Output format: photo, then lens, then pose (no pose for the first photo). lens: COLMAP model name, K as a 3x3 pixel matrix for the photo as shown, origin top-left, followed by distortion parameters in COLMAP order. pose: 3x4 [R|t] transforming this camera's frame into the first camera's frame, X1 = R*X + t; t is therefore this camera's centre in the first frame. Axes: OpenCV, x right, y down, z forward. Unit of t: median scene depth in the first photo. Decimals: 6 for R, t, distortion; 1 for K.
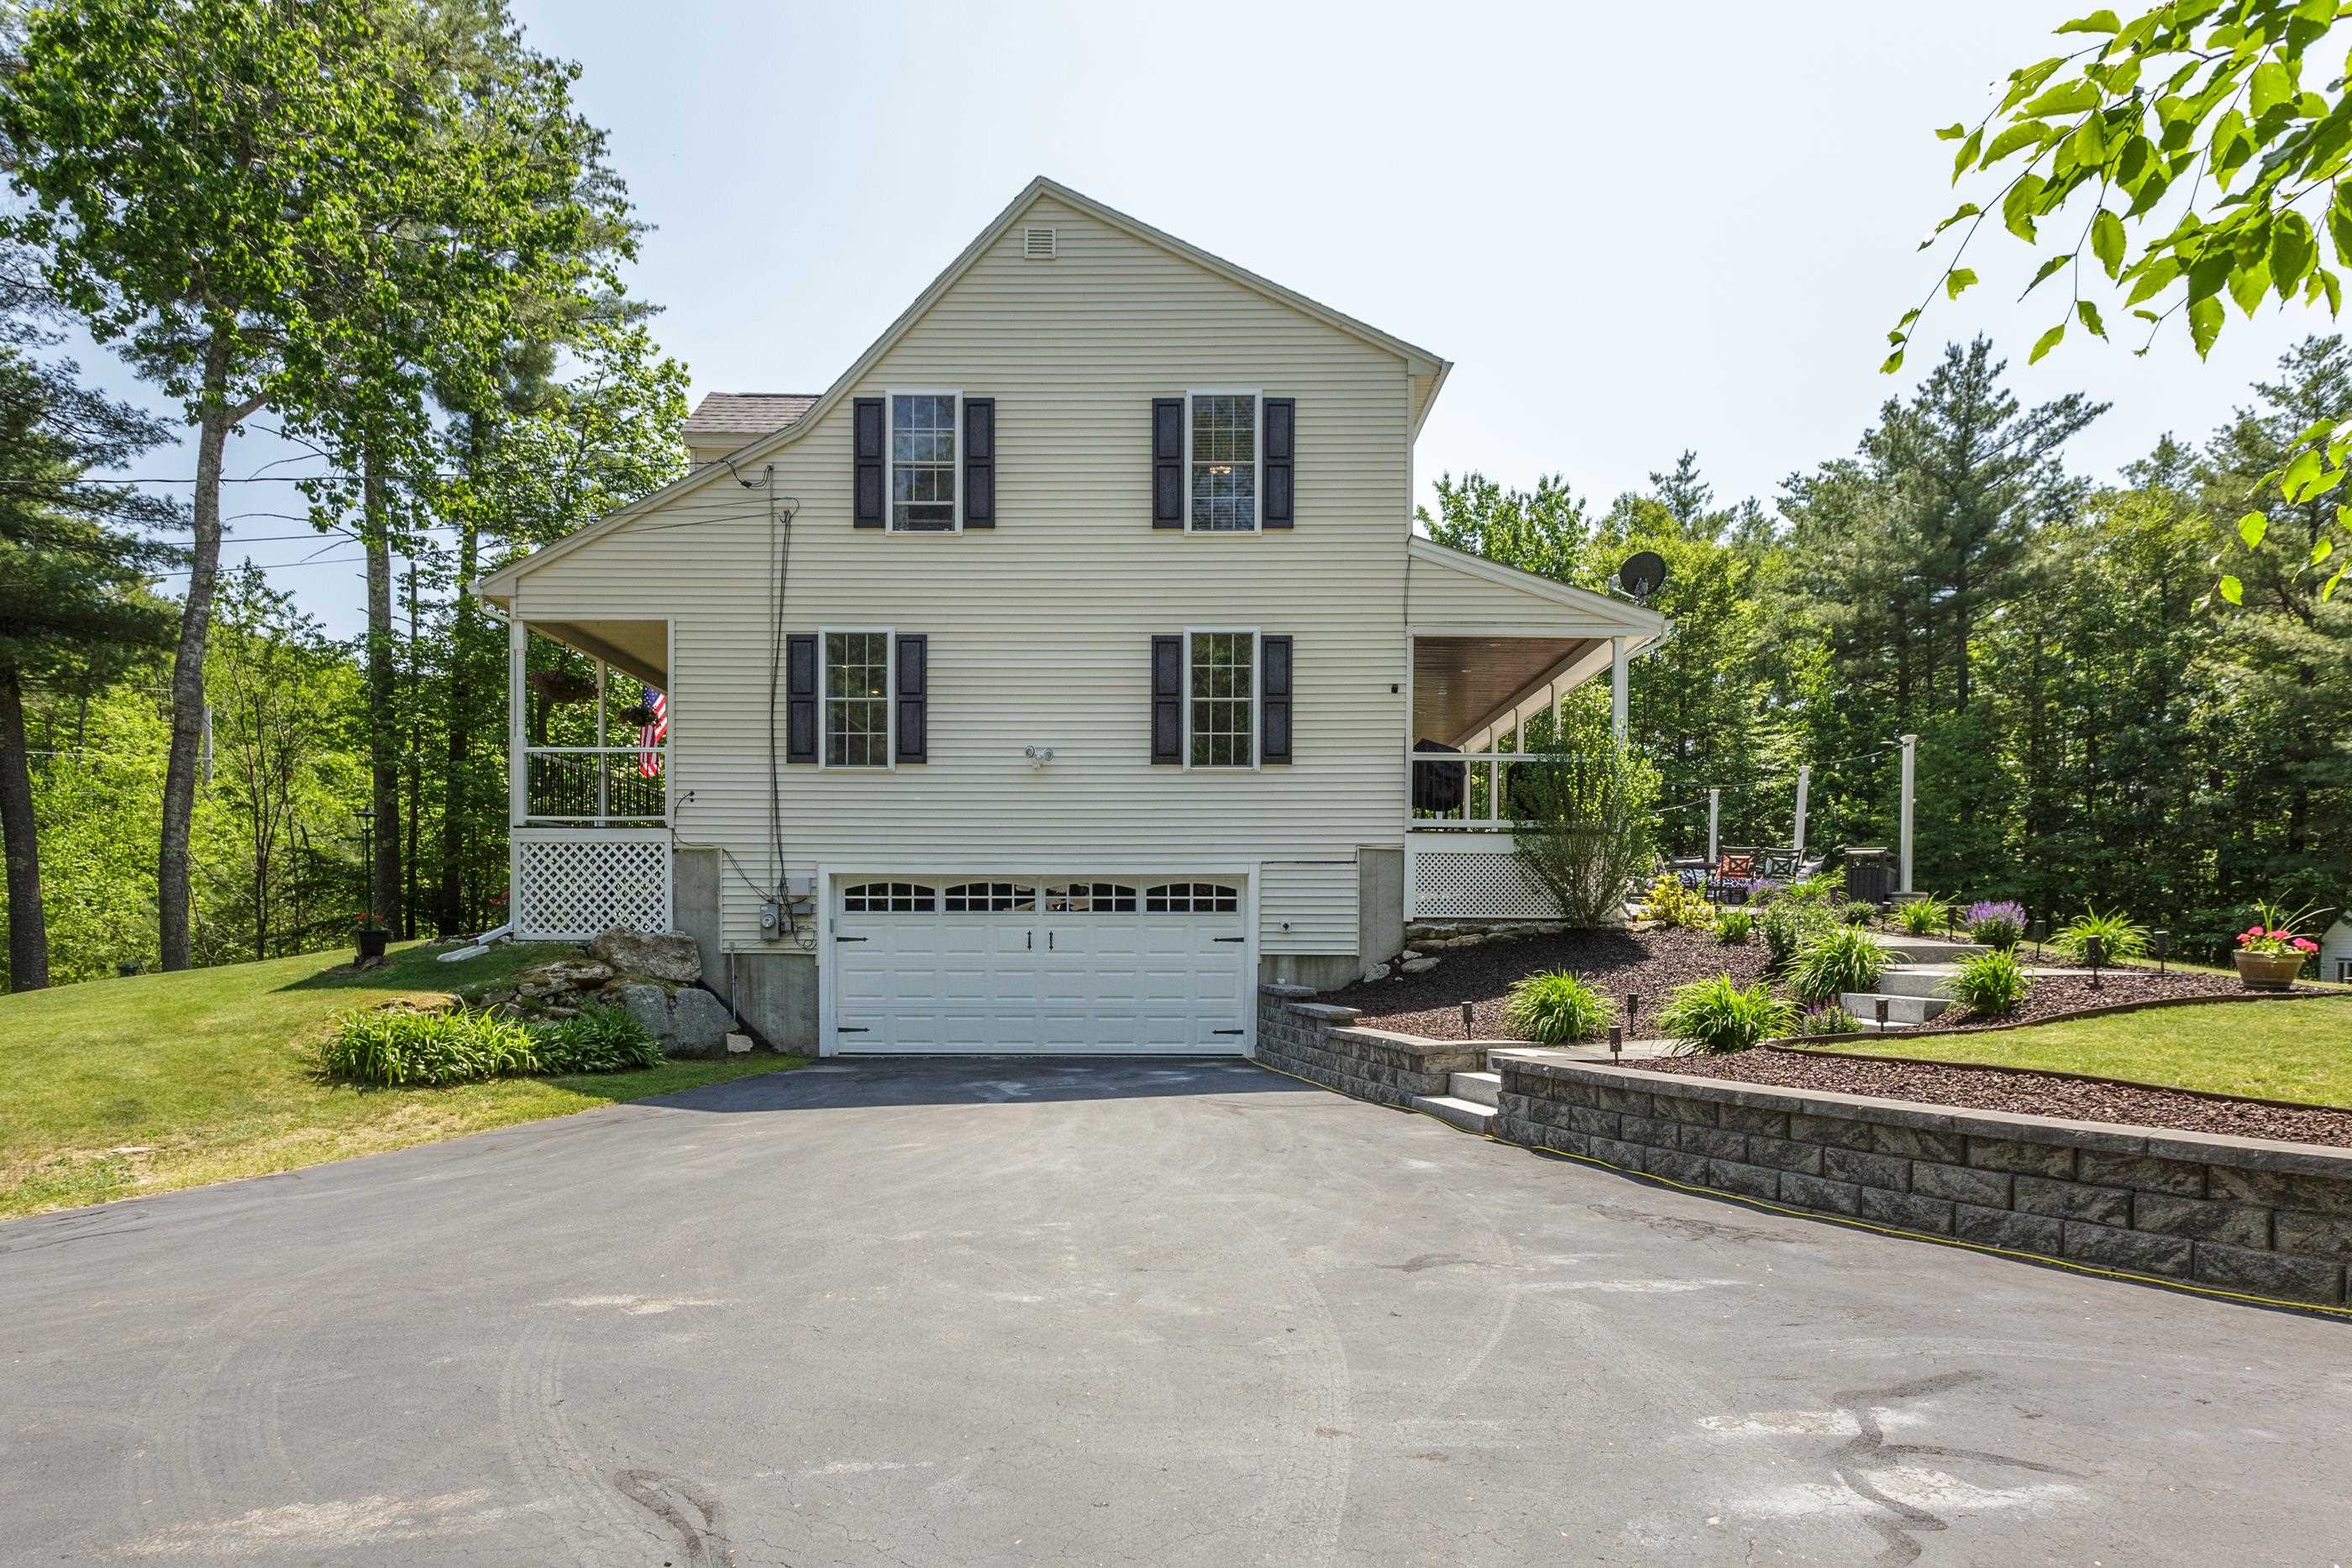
lens RADIAL K [[1410.0, 0, 1103.0], [0, 1410.0, 986.7], [0, 0, 1]] dist [0.000270, -0.003626]
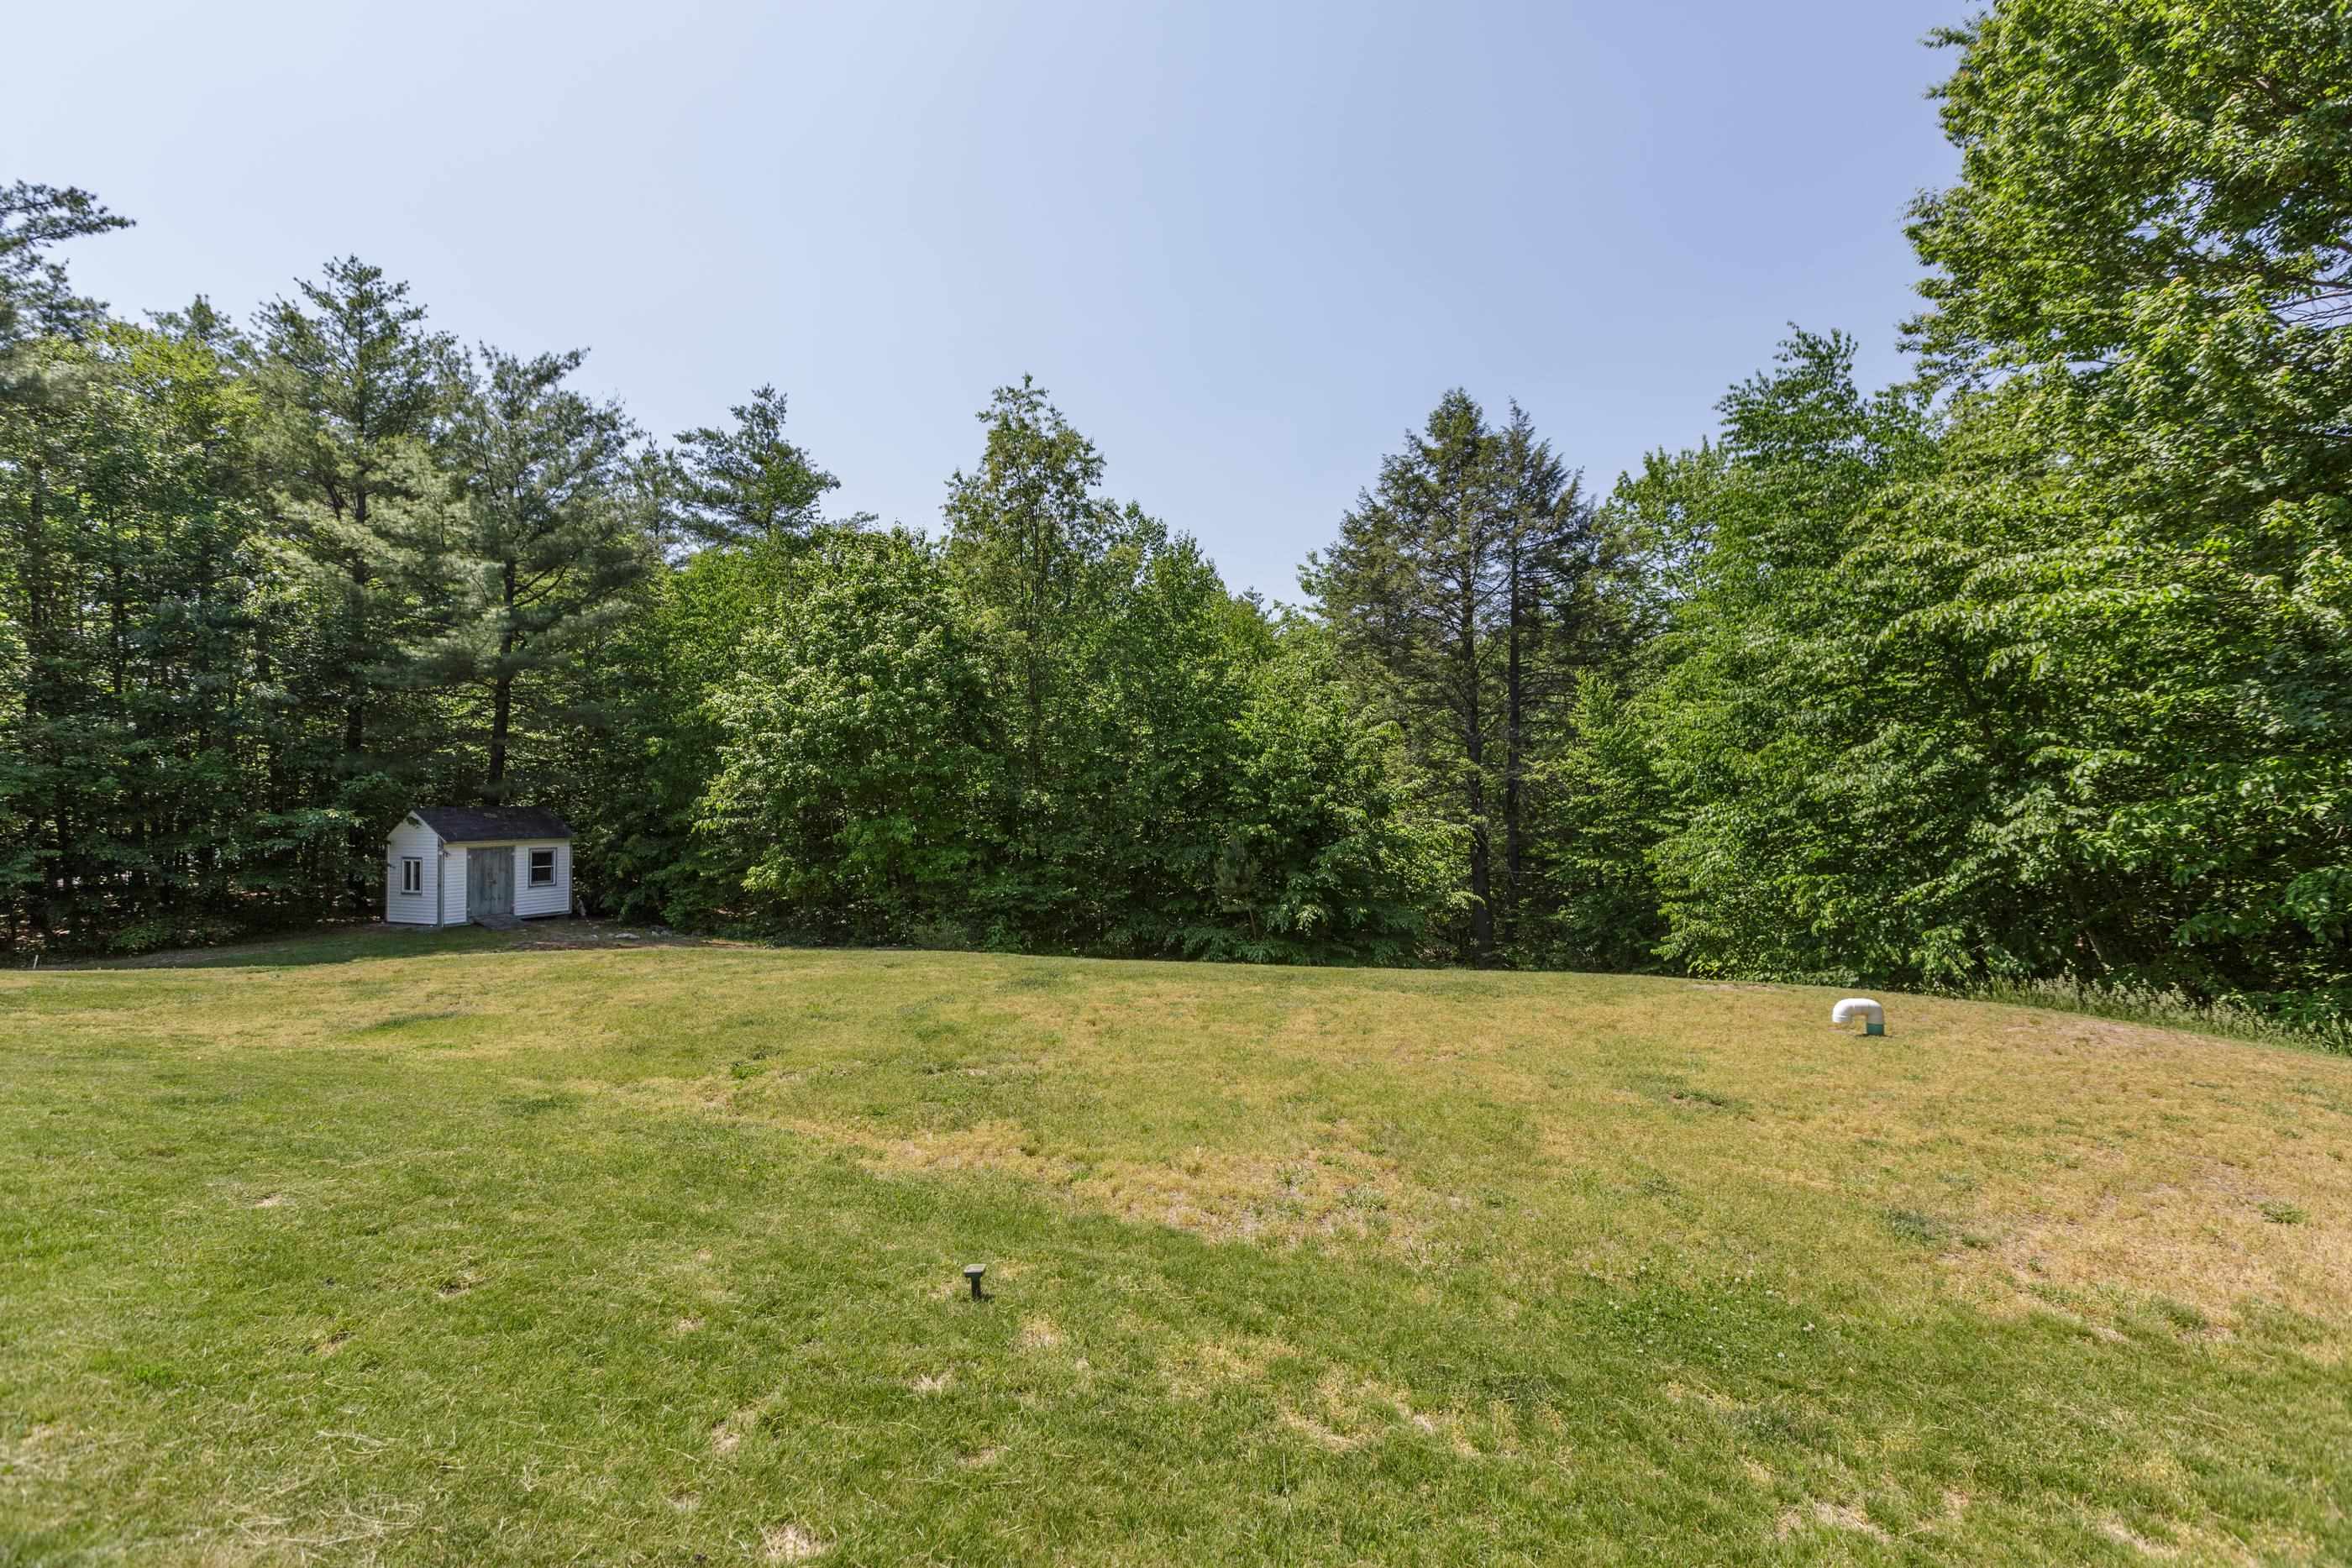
lens RADIAL K [[1039.9, 0, 1163.4], [0, 1039.9, 783.0], [0, 0, 1]] dist [0.002740, -0.000183]
pose [[0.167915, 0.003475, 0.985795, 0.199234], [0.037884, 0.999232, -0.009975, -0.041802], [-0.985073, 0.039020, 0.167654, 0.294416]]
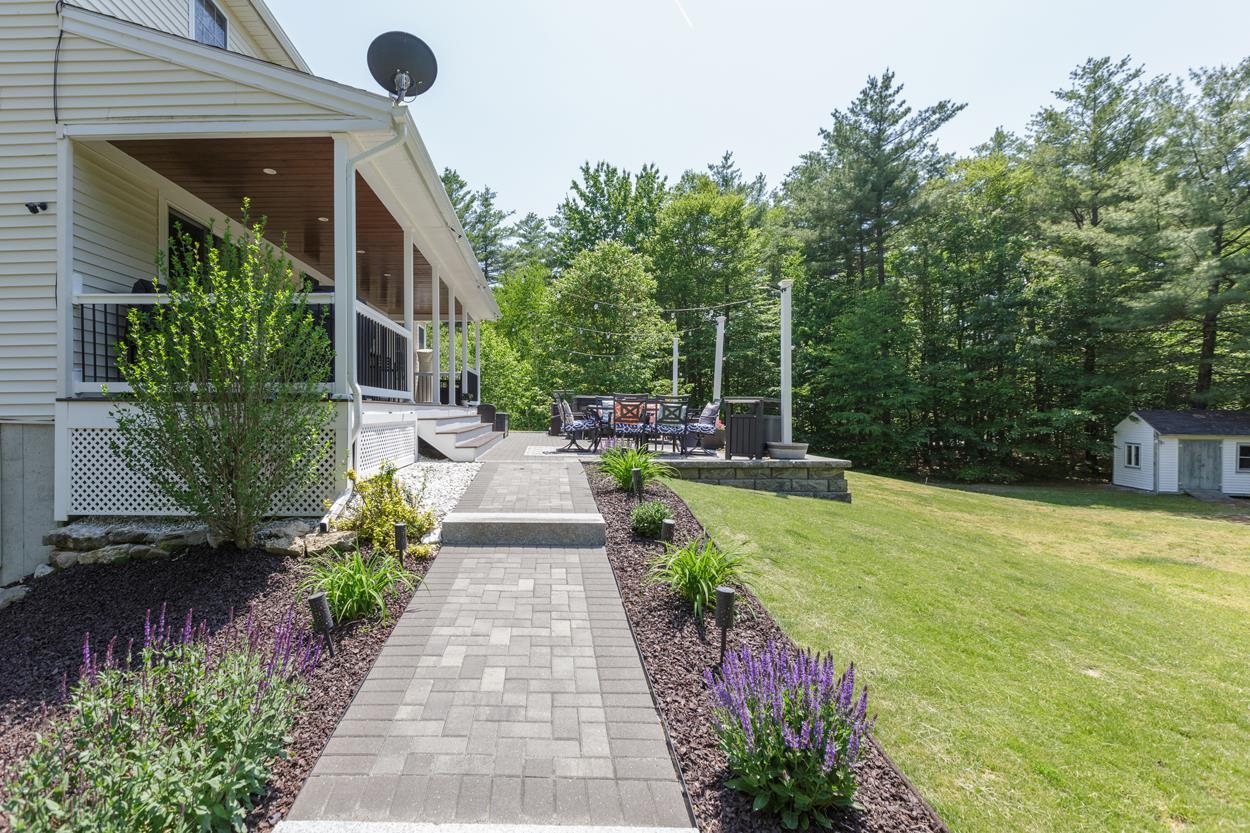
lens RADIAL K [[594.2, 0, 524.4], [0, 594.2, 409.5], [0, 0, 1]] dist [0.002057, -0.001218]
pose [[0.999918, -0.008312, -0.009768, 0.203096], [0.008080, 0.999689, -0.023587, -0.042302], [0.009961, 0.023506, 0.999674, 0.310364]]
